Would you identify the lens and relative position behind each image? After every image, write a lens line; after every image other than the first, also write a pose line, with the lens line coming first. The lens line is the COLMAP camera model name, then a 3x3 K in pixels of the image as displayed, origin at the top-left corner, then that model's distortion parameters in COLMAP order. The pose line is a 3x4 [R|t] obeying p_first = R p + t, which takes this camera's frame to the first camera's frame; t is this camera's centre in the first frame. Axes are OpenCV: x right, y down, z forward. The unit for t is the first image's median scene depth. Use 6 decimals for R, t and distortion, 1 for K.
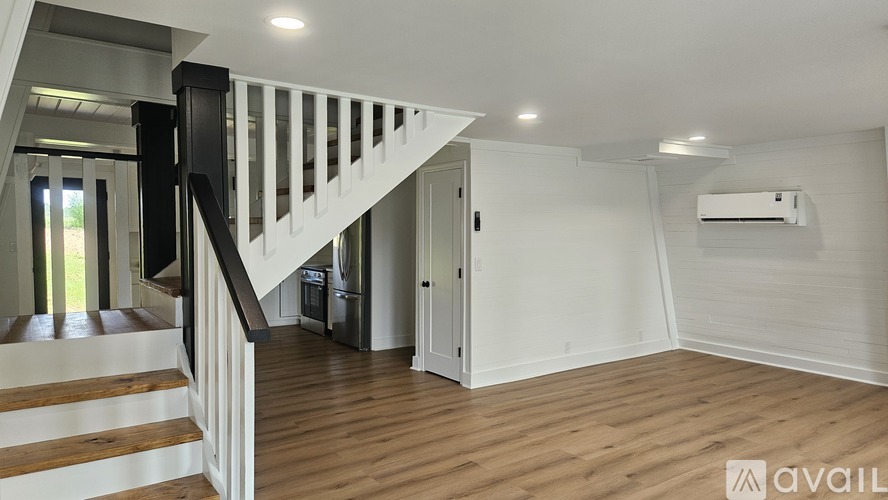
lens RADIAL K [[573.5, 0, 444.0], [0, 573.5, 250.0], [0, 0, 1]] dist [0.101667, -0.108275]
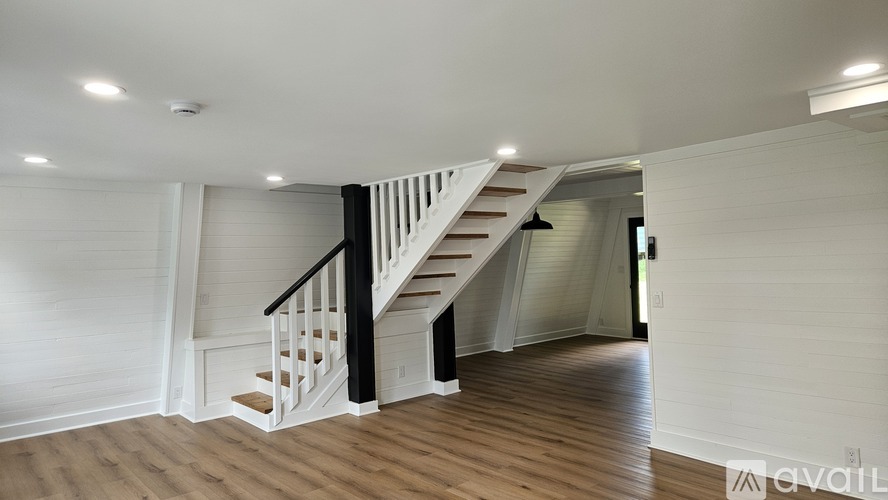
lens RADIAL K [[573.5, 0, 444.0], [0, 573.5, 250.0], [0, 0, 1]] dist [0.101667, -0.108275]
pose [[0.106099, -0.023139, -0.994086, 1.145955], [-0.004544, 0.999707, -0.023755, -0.034221], [0.994345, 0.007038, 0.105963, 0.796843]]
